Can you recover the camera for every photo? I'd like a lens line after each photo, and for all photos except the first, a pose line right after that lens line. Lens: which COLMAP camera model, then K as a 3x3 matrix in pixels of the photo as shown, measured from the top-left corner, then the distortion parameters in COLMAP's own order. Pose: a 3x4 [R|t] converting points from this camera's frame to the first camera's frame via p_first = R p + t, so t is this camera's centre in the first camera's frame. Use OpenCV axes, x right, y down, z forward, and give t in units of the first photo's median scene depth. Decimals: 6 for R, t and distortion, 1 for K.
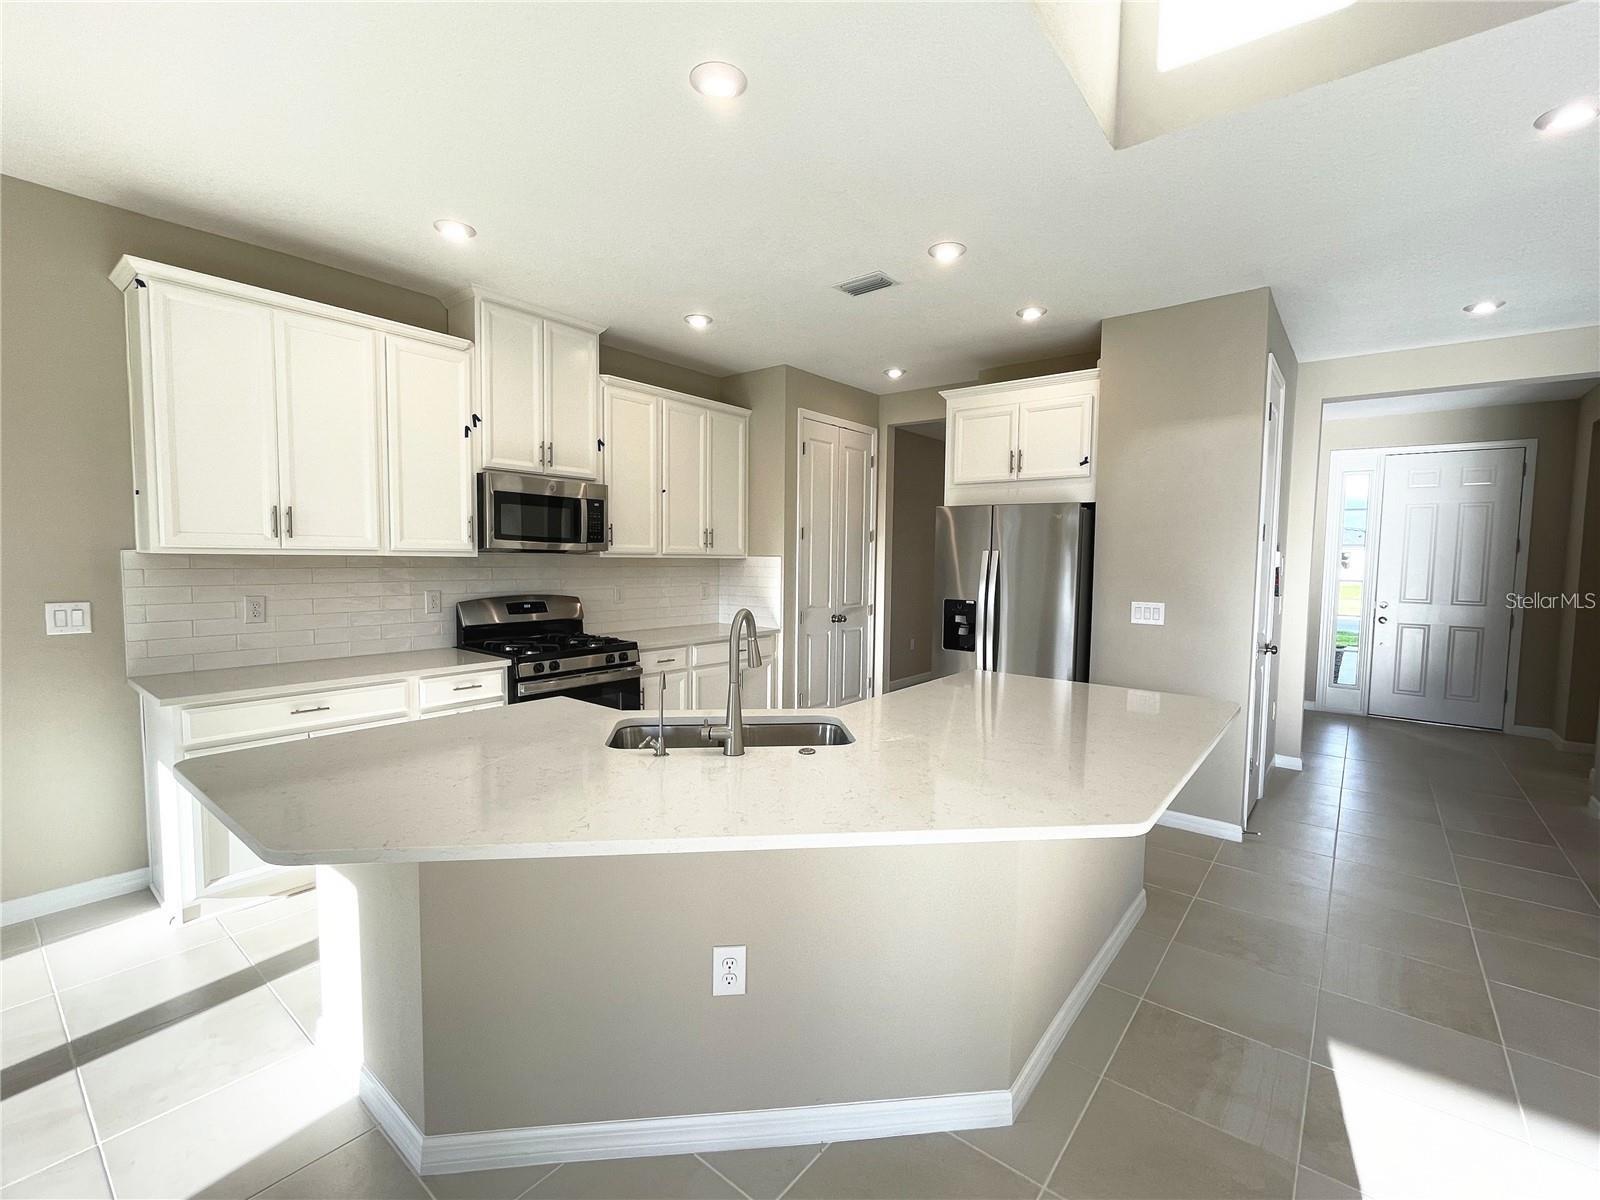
lens RADIAL K [[705.2, 0, 800.6], [0, 705.2, 600.5], [0, 0, 1]] dist [-0.003340, 0.000281]
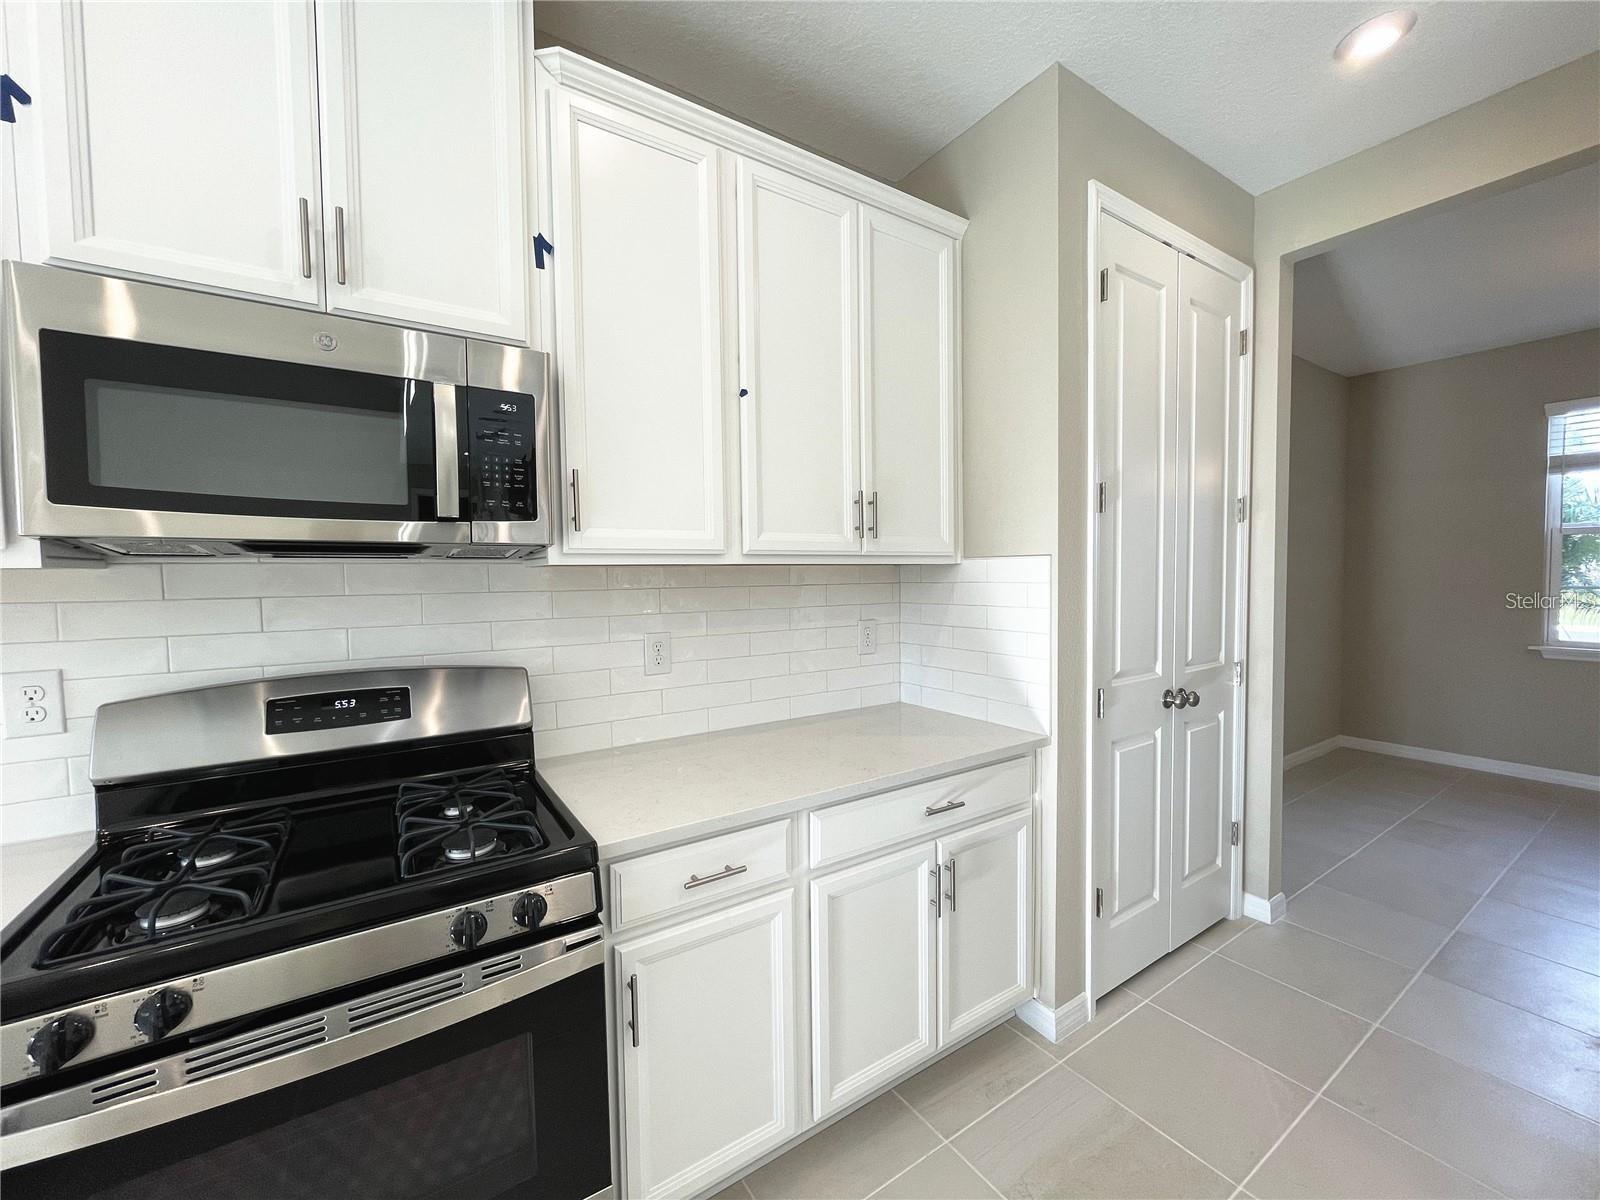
lens RADIAL K [[648.2, 0, 797.5], [0, 648.2, 601.4], [0, 0, 1]] dist [-0.002193, -0.000518]
pose [[0.953363, -0.012657, -0.301560, -0.066200], [0.006048, 0.999721, -0.022839, -0.035535], [0.301765, 0.019950, 0.953174, 0.751830]]
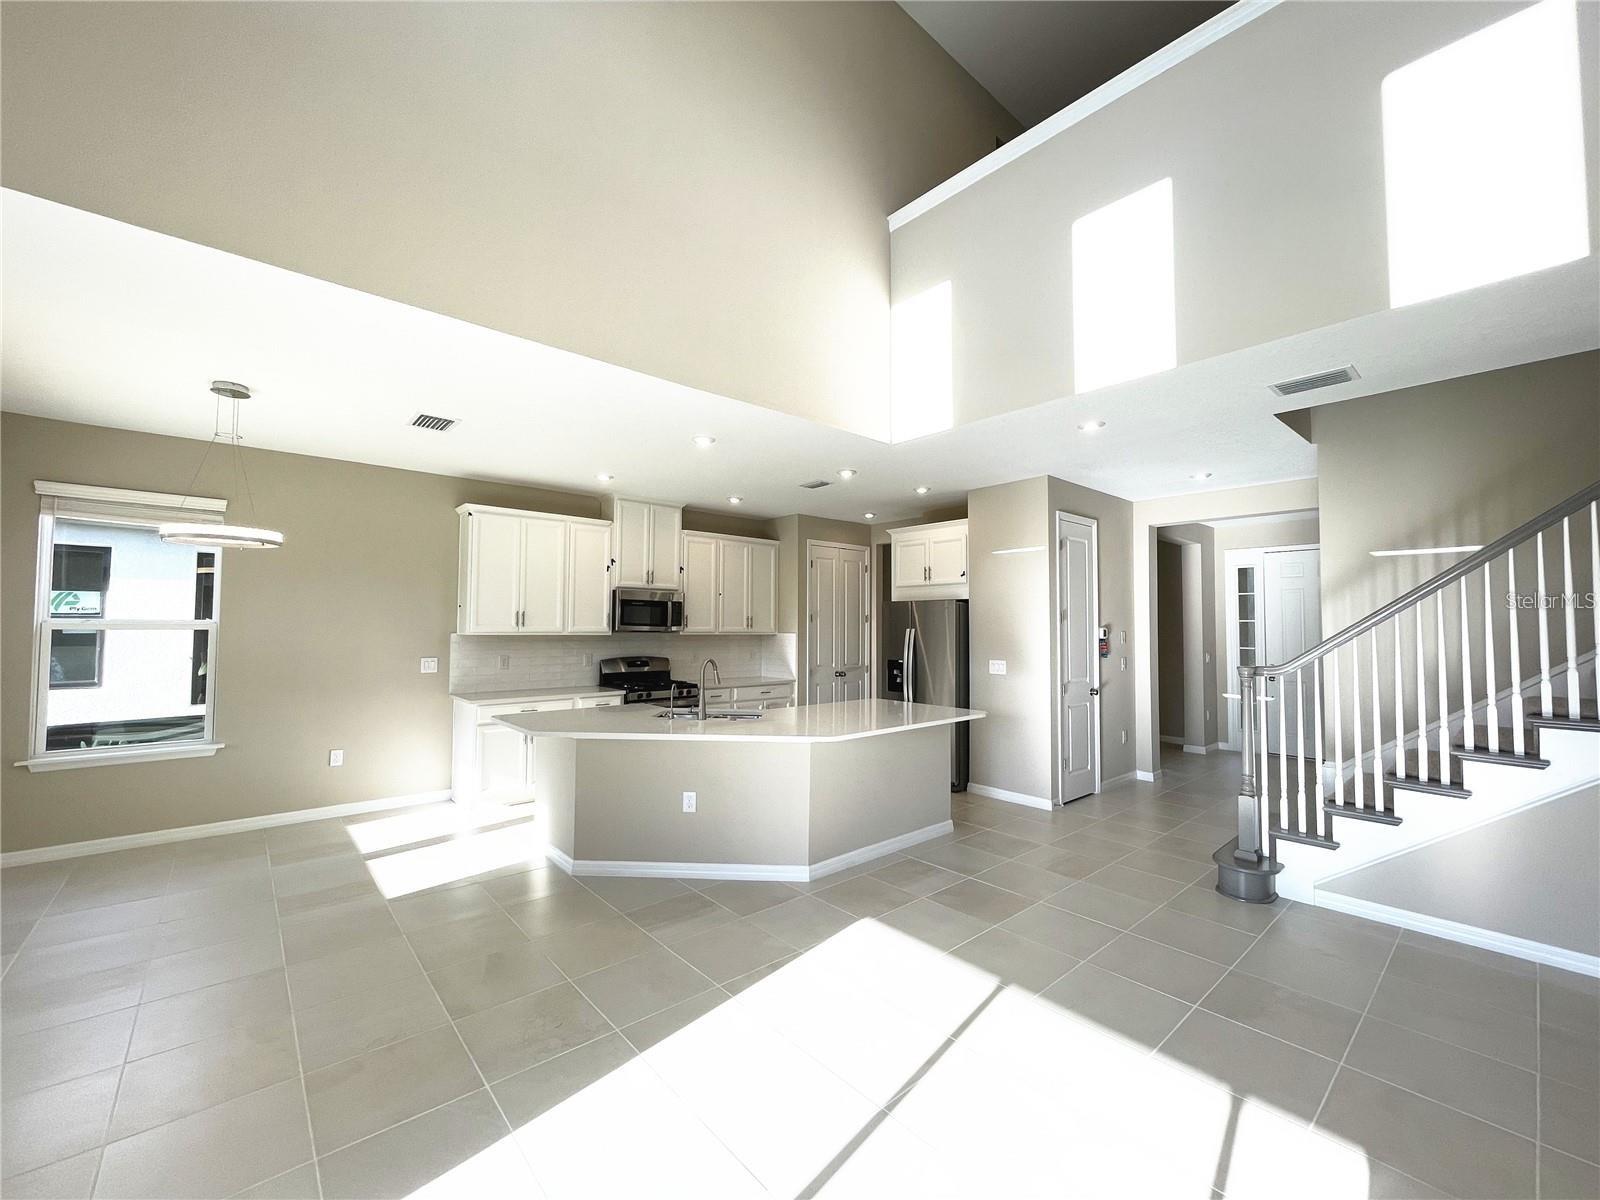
lens RADIAL K [[648.2, 0, 800.6], [0, 648.2, 599.7], [0, 0, 1]] dist [-0.002193, -0.000518]
pose [[0.985236, -0.014898, -0.170553, 0.283174], [-0.003742, 0.994095, -0.108448, 0.024942], [0.171161, 0.107485, 0.979362, -0.516993]]
